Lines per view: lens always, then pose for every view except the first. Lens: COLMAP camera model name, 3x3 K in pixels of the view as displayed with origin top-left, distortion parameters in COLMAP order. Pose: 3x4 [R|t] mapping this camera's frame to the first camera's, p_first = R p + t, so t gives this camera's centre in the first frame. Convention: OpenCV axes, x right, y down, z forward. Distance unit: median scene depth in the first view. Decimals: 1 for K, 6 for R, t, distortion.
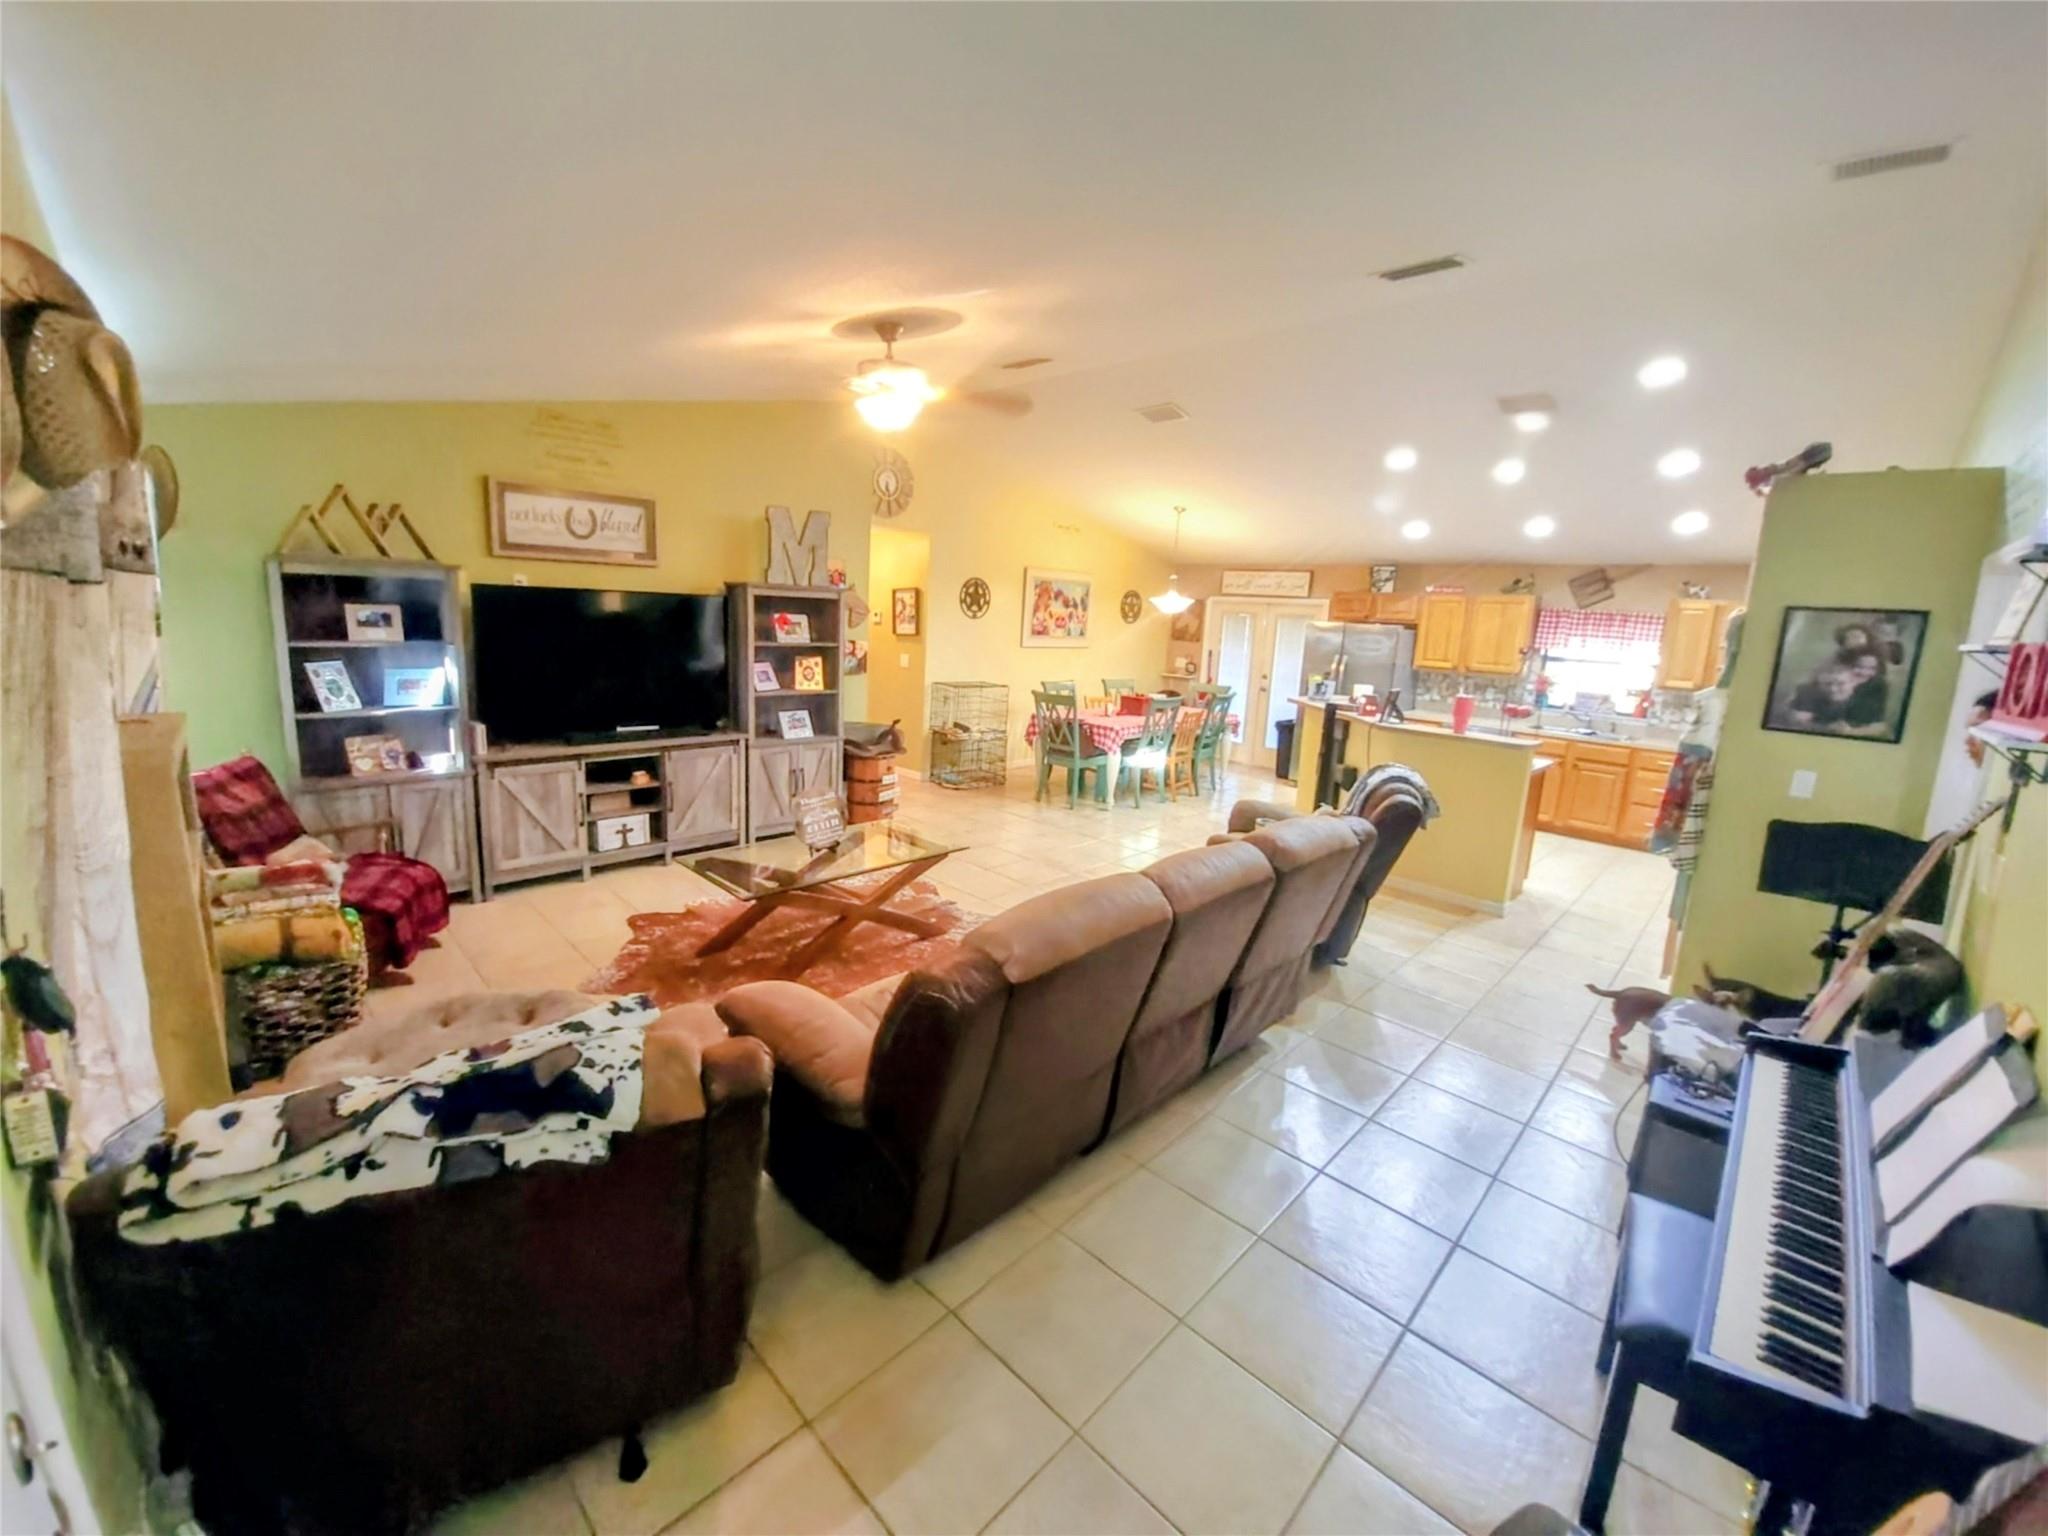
lens RADIAL K [[814.4, 0, 1013.2], [0, 814.4, 744.5], [0, 0, 1]] dist [0.006358, -0.012989]
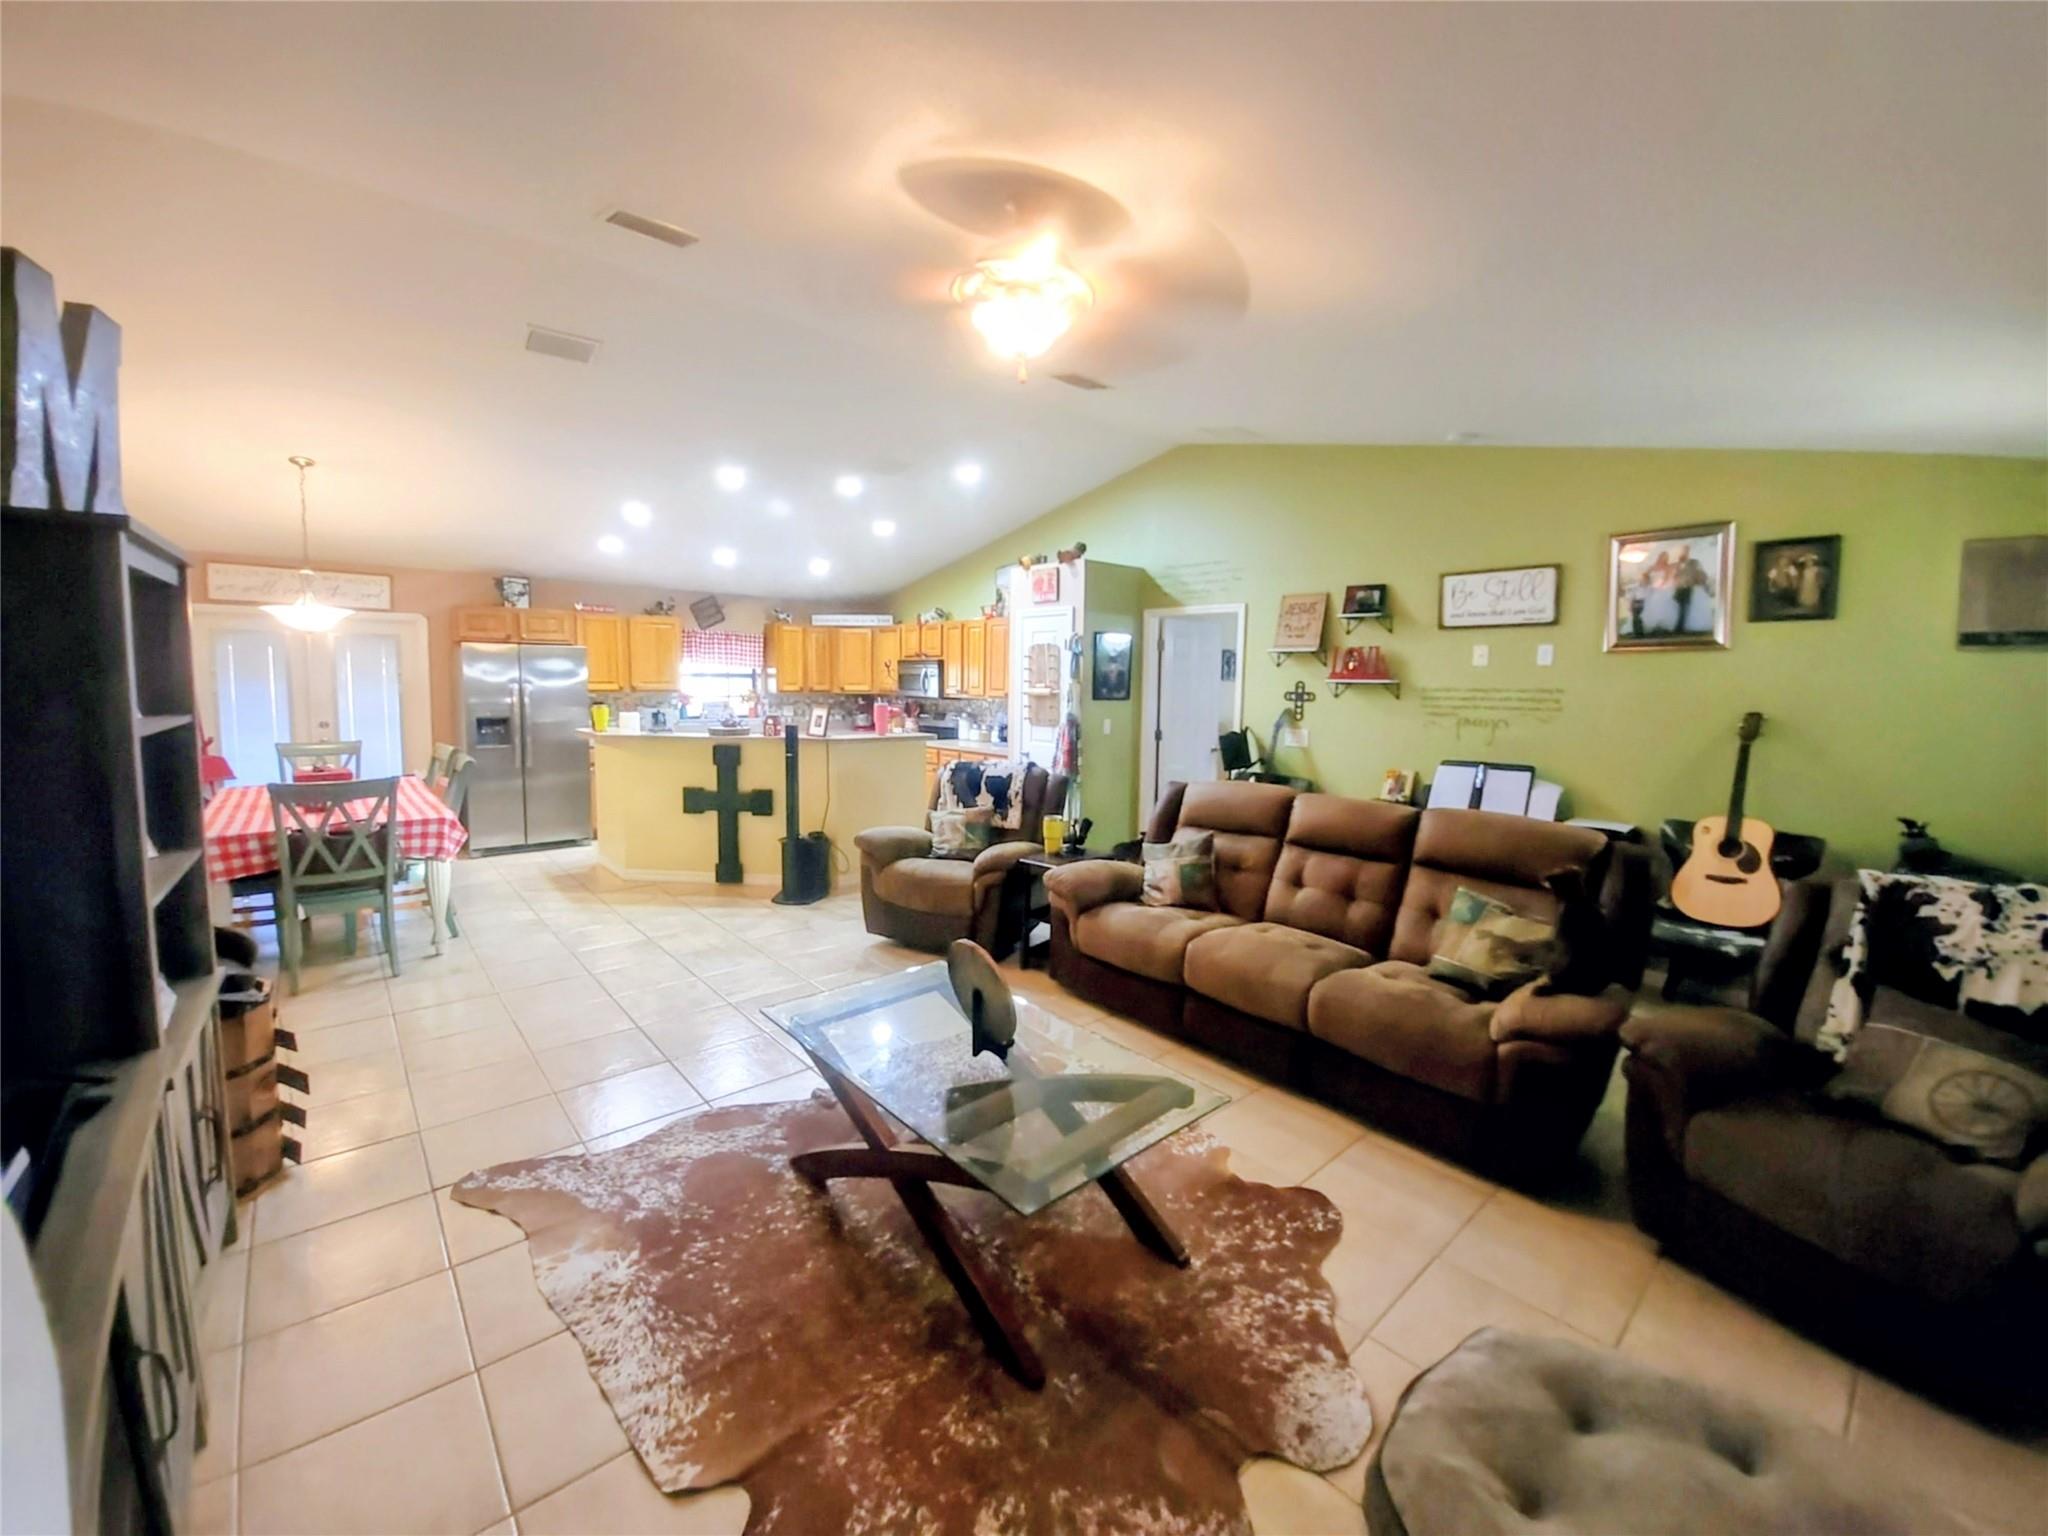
lens RADIAL K [[814.4, 0, 1013.2], [0, 814.4, 744.5], [0, 0, 1]] dist [0.006358, -0.012989]
pose [[0.076983, -0.133073, 0.988112, -0.424198], [0.154068, 0.980737, 0.120077, -0.080382], [-0.985057, 0.142992, 0.096003, 0.493887]]
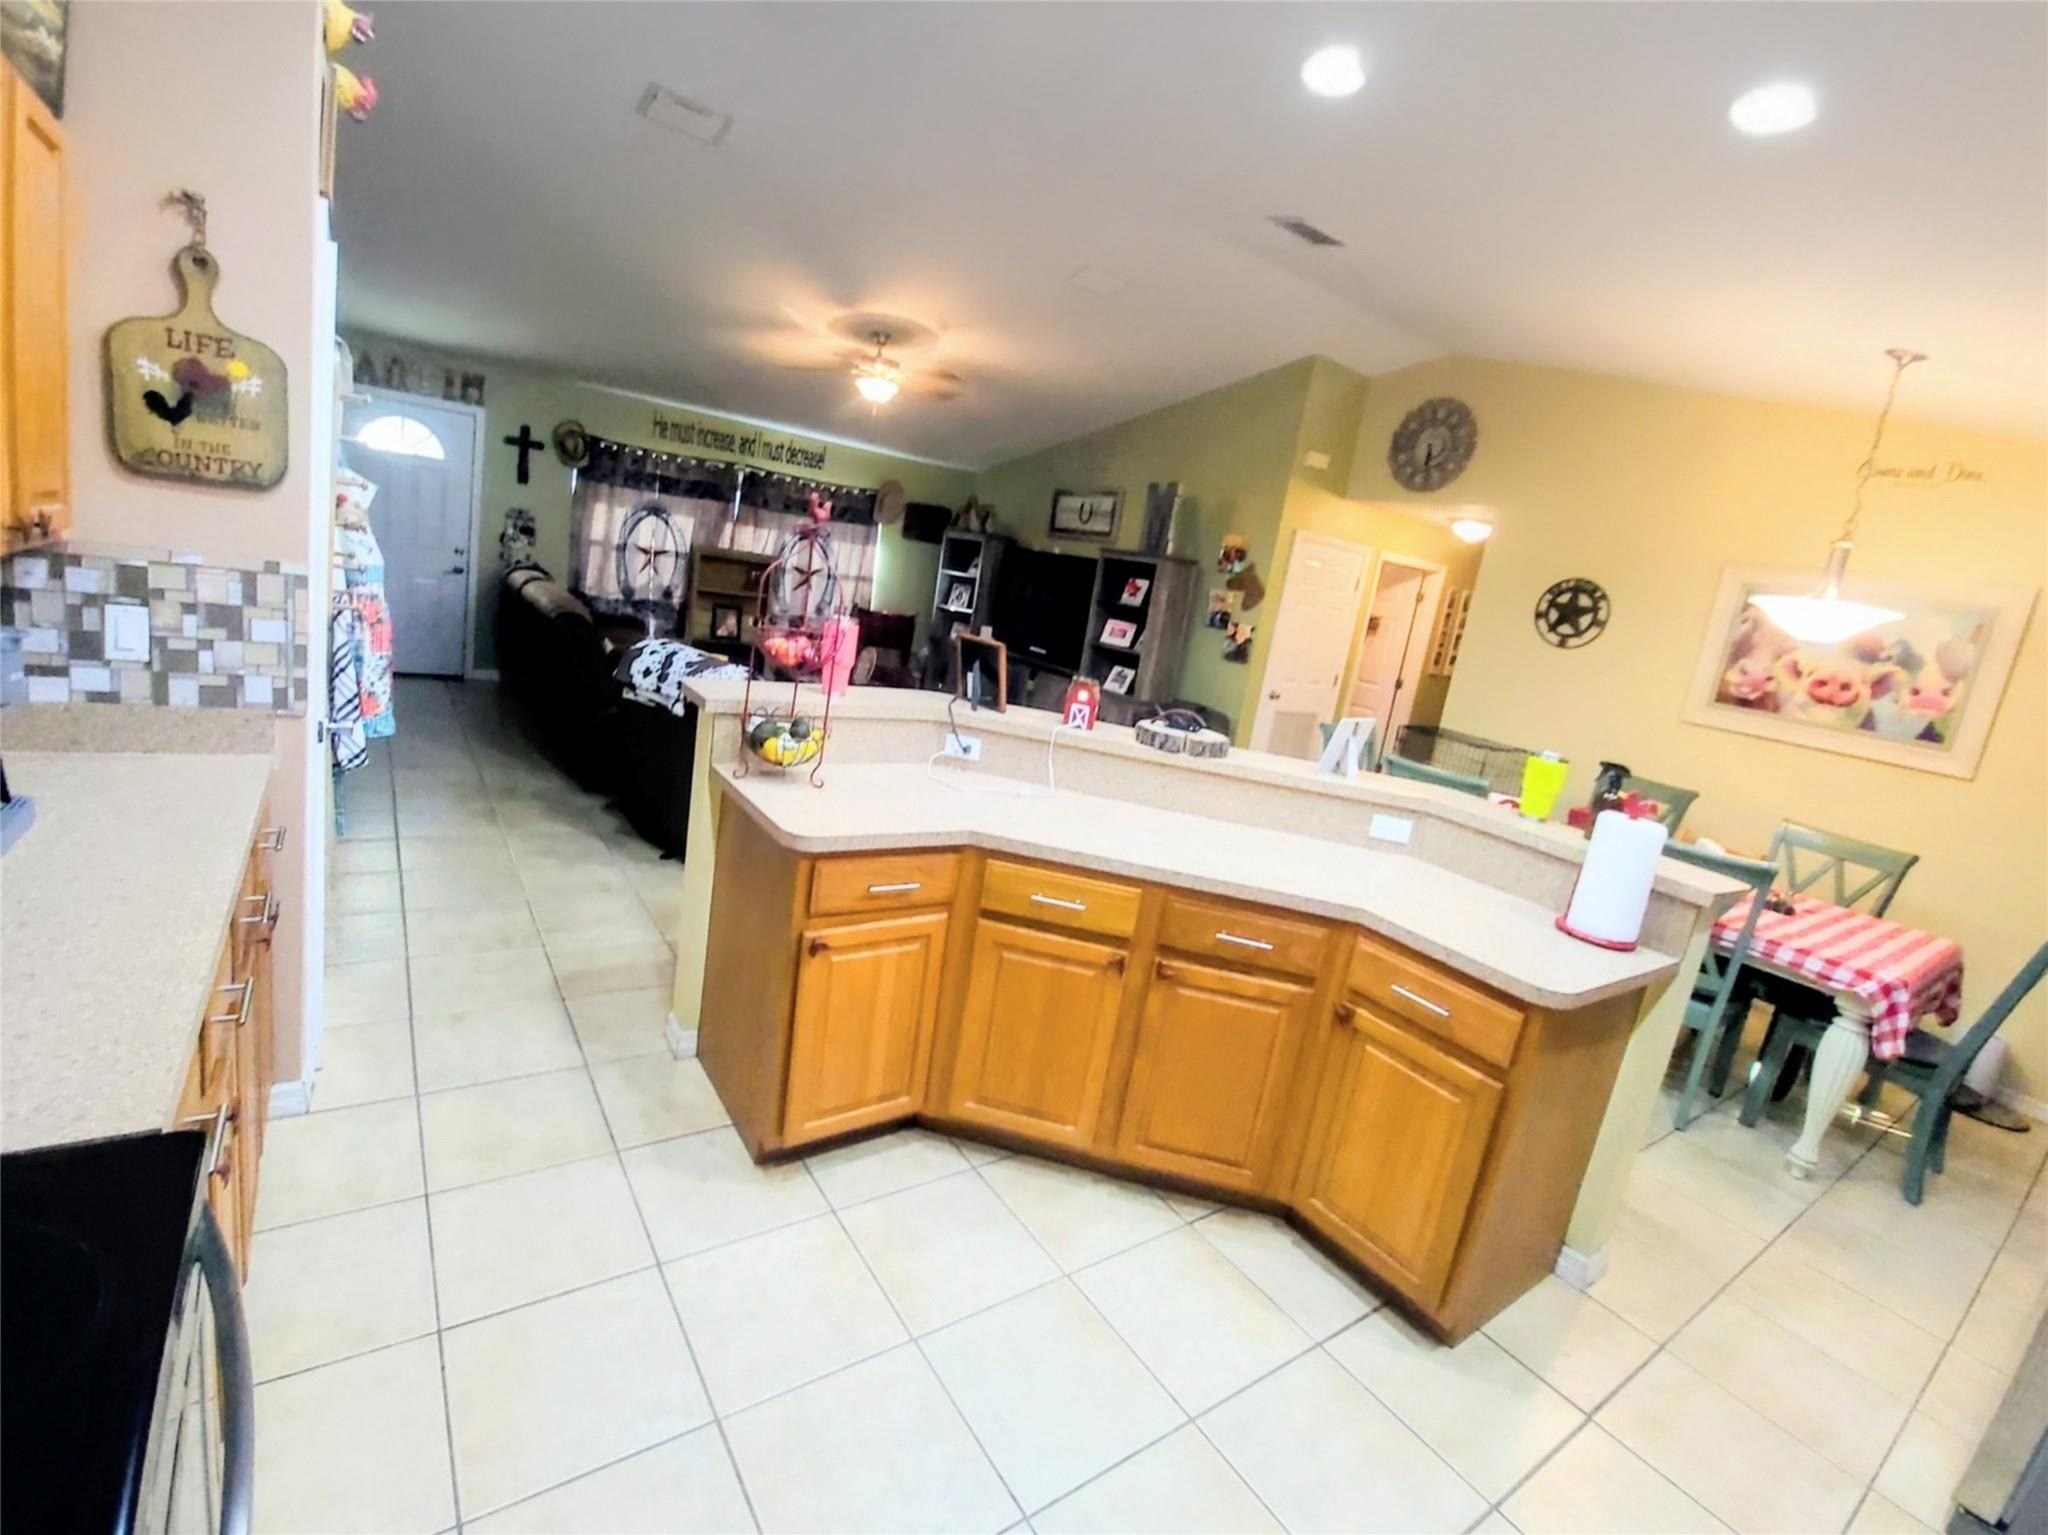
lens RADIAL K [[911.0, 0, 1016.7], [0, 911.0, 747.0], [0, 0, 1]] dist [-0.012976, -0.000551]
pose [[-0.175053, 0.115224, -0.977793, 0.742594], [-0.324575, 0.930856, 0.167801, -0.077881], [0.929520, 0.346742, -0.125550, 0.825289]]
